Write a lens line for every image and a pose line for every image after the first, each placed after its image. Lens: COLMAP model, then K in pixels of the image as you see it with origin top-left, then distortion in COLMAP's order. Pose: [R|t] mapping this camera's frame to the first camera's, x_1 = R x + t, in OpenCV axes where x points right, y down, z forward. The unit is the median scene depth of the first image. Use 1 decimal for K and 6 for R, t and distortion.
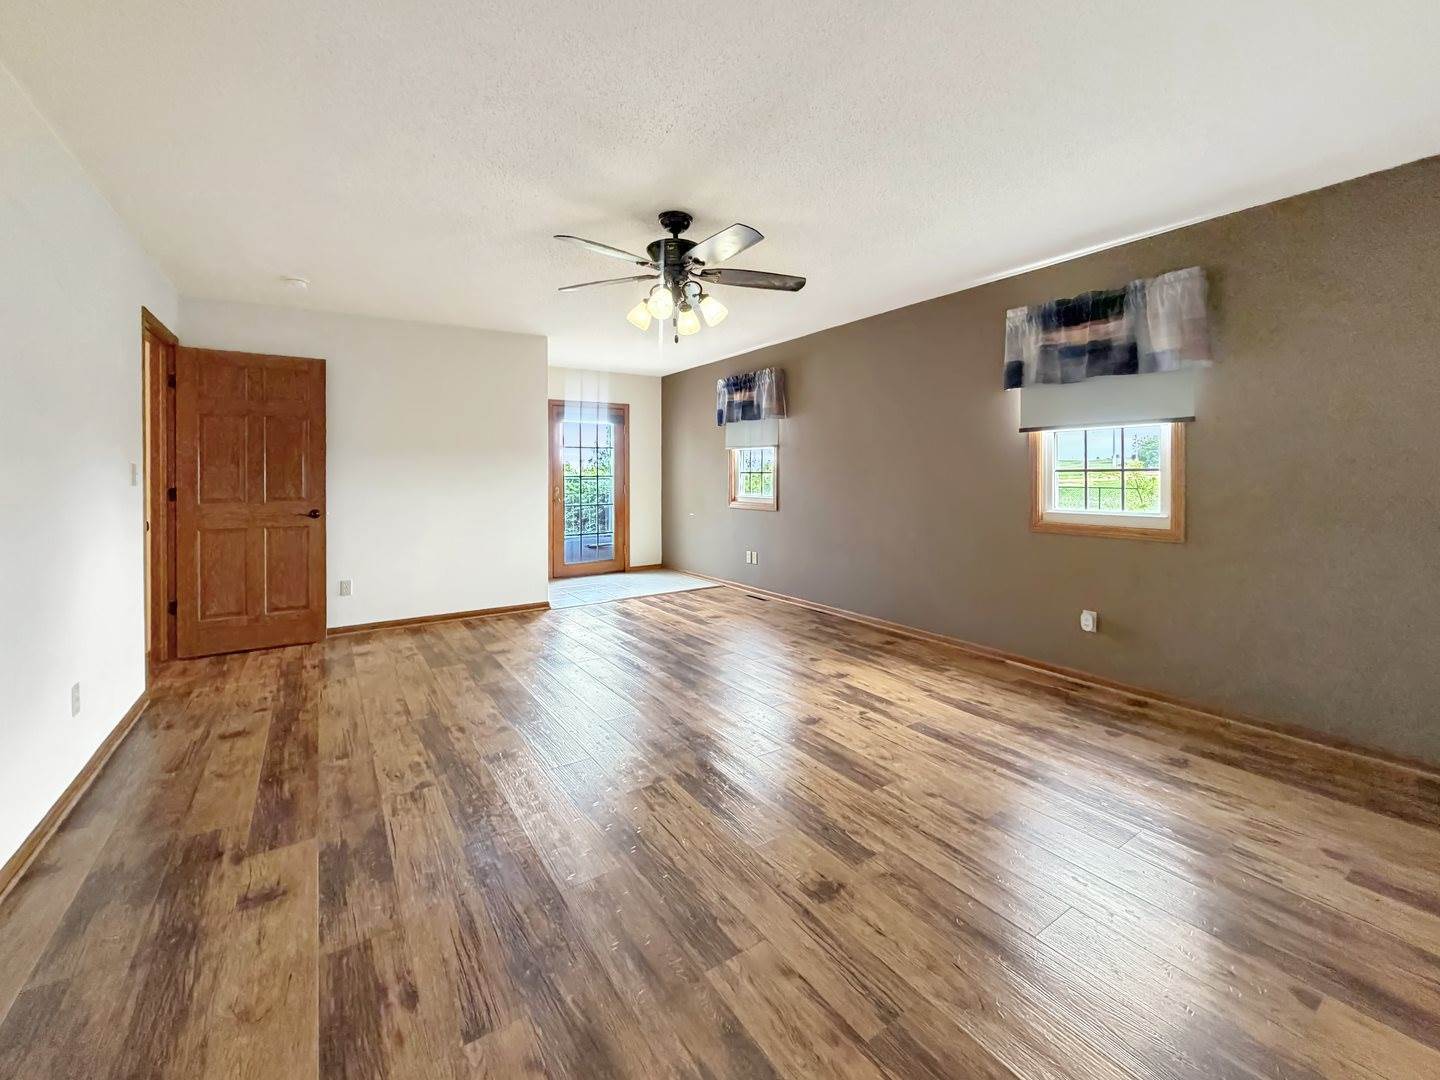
lens RADIAL K [[581.6, 0, 713.3], [0, 581.6, 535.2], [0, 0, 1]] dist [-0.001313, 0.000422]
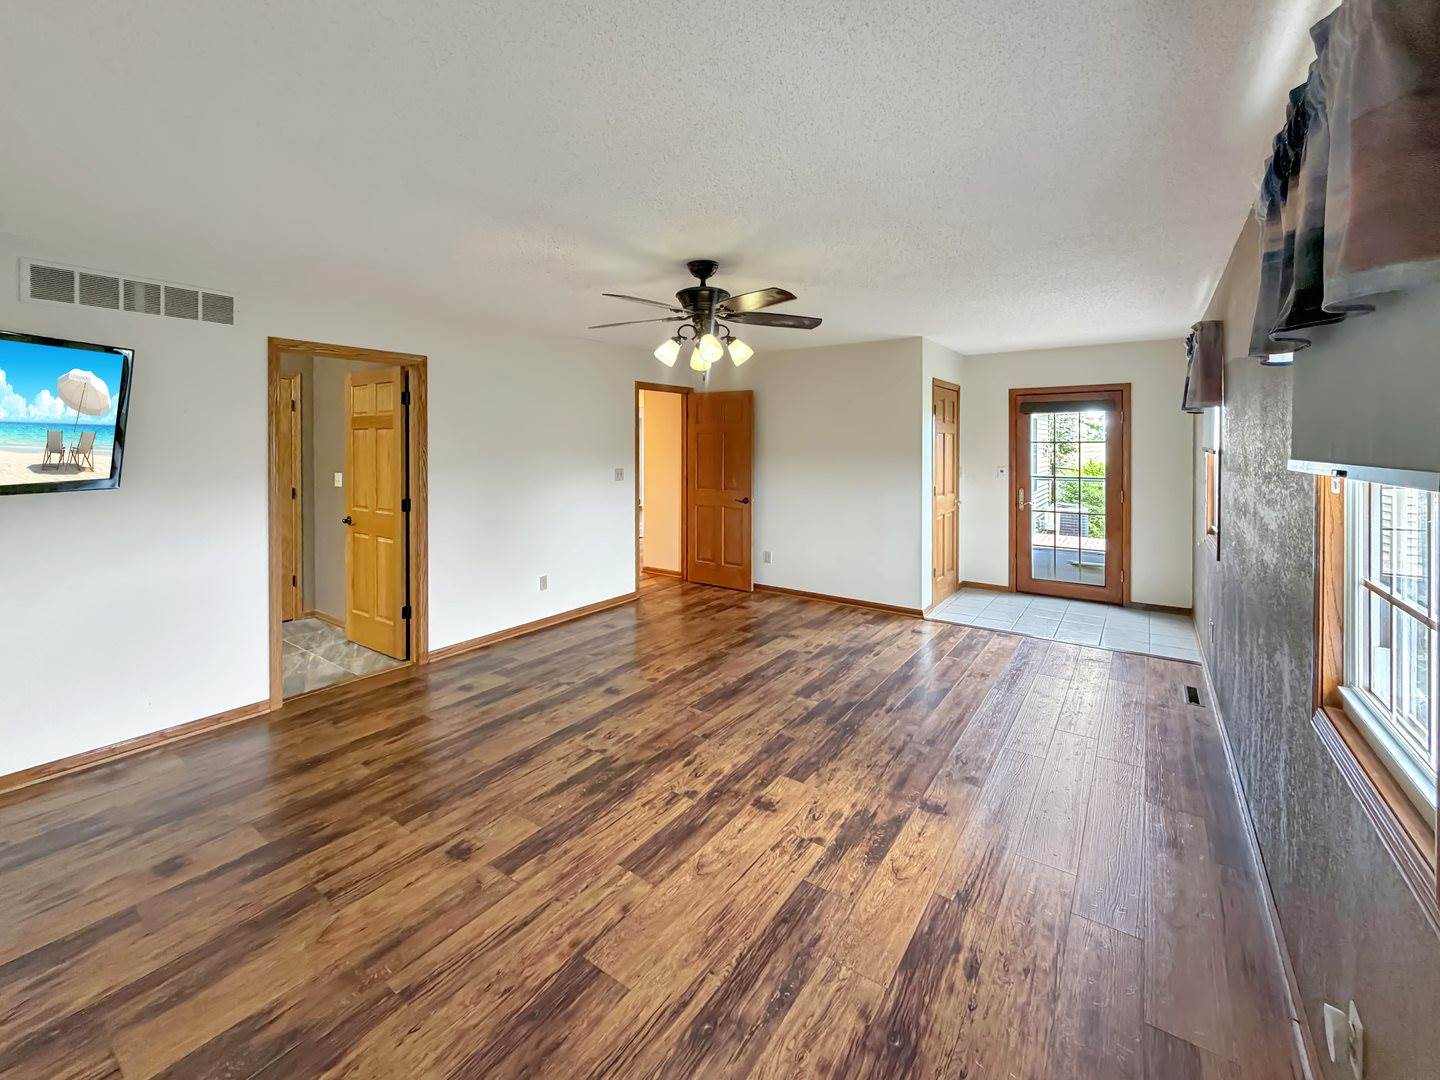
lens RADIAL K [[601.2, 0, 714.1], [0, 601.2, 500.1], [0, 0, 1]] dist [-0.000077, 0.000002]
pose [[0.368096, 0.088020, -0.925612, 1.044437], [-0.098344, 0.993611, 0.055377, -0.185651], [0.924572, 0.070644, 0.374401, 0.659564]]
